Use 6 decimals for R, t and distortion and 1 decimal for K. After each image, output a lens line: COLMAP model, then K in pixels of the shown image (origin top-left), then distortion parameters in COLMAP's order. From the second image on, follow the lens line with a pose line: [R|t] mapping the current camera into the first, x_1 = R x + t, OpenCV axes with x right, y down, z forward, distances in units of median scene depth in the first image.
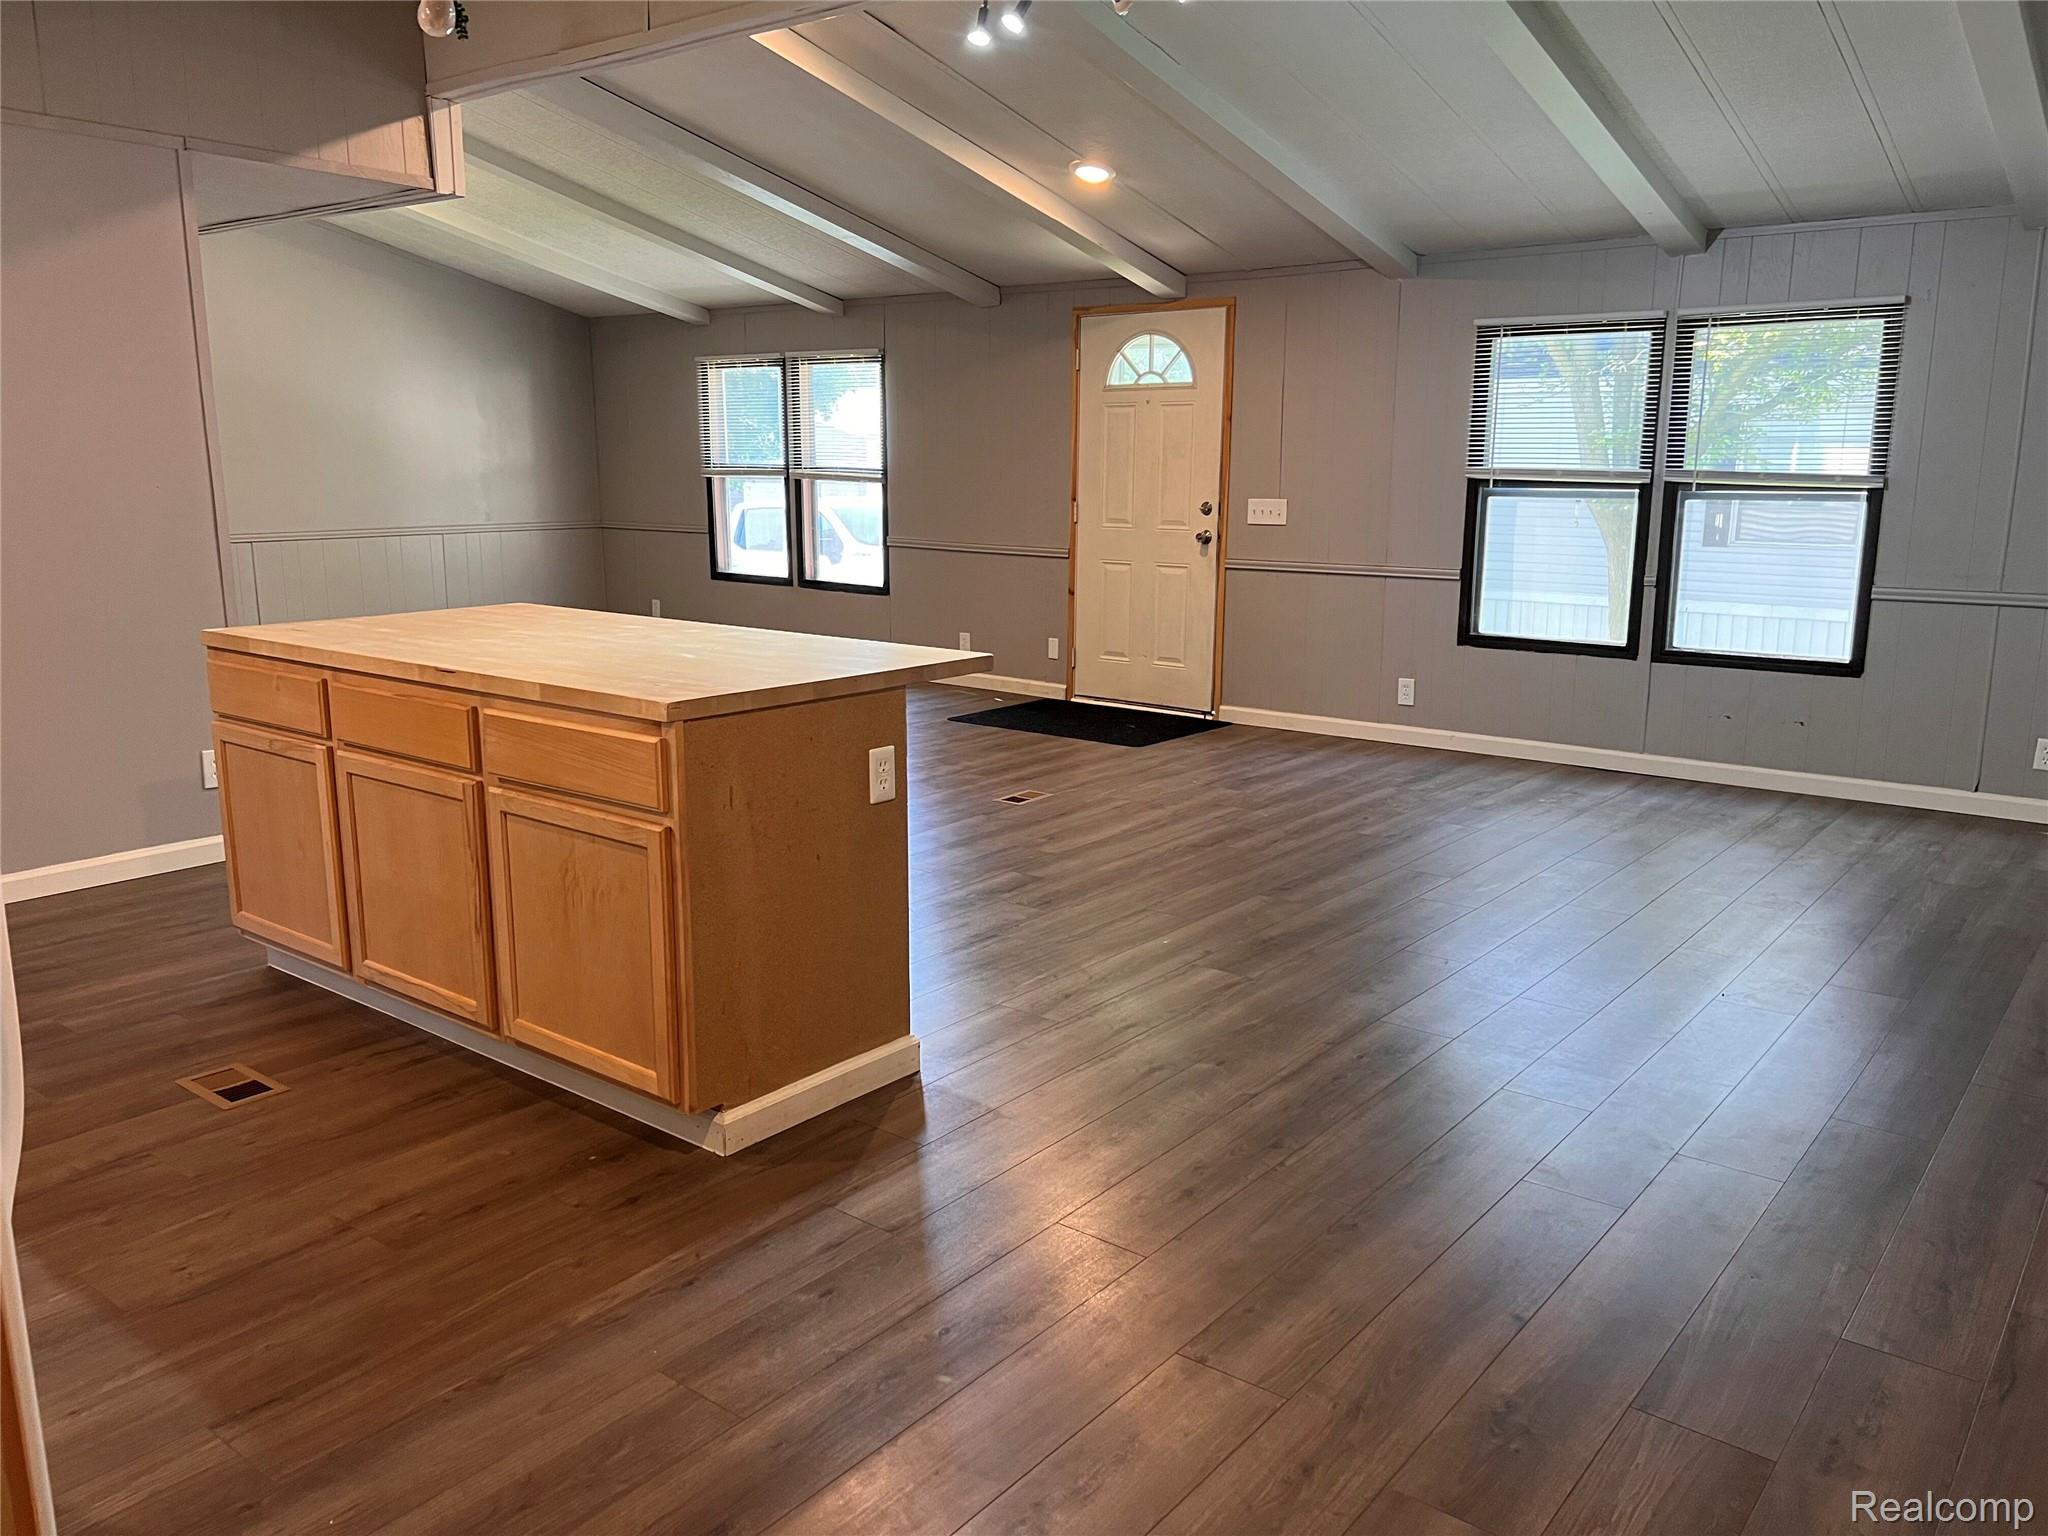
lens RADIAL K [[1541.0, 0, 1024.0], [0, 1541.0, 768.0], [0, 0, 1]] dist [0.061402, -0.072210]
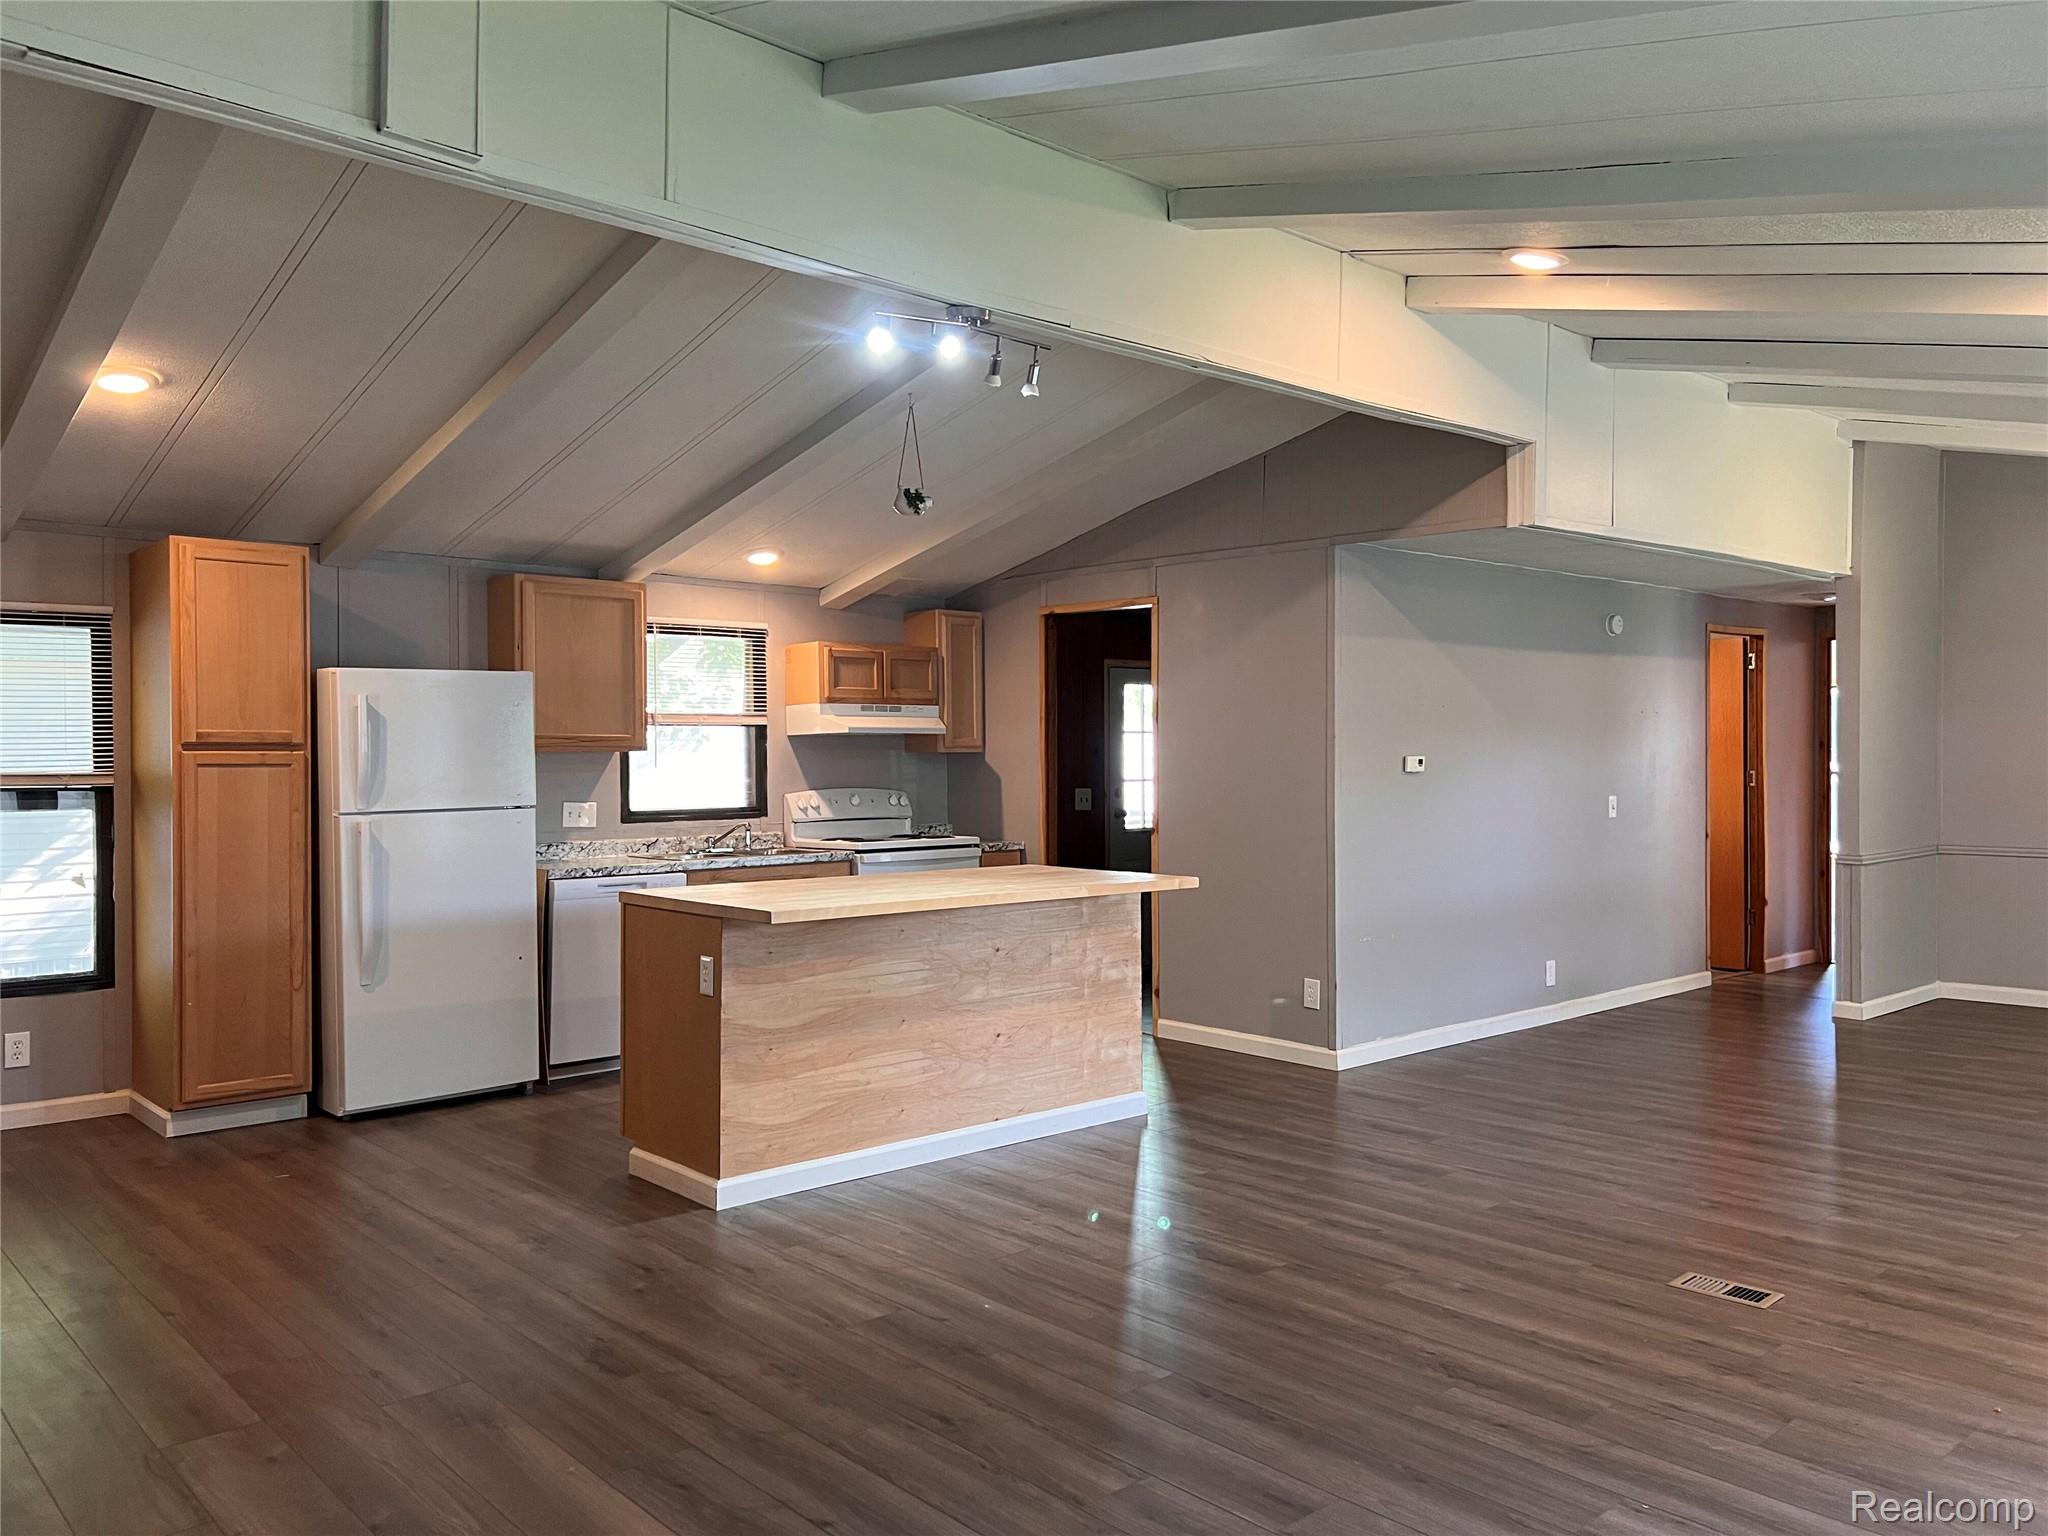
lens RADIAL K [[1528.3, 0, 1024.0], [0, 1528.3, 768.0], [0, 0, 1]] dist [0.069963, -0.075385]
pose [[-0.163855, 0.005912, -0.986467, 0.799543], [-0.197199, 0.979602, 0.038626, -0.188298], [0.966573, 0.200860, -0.159347, 0.929231]]
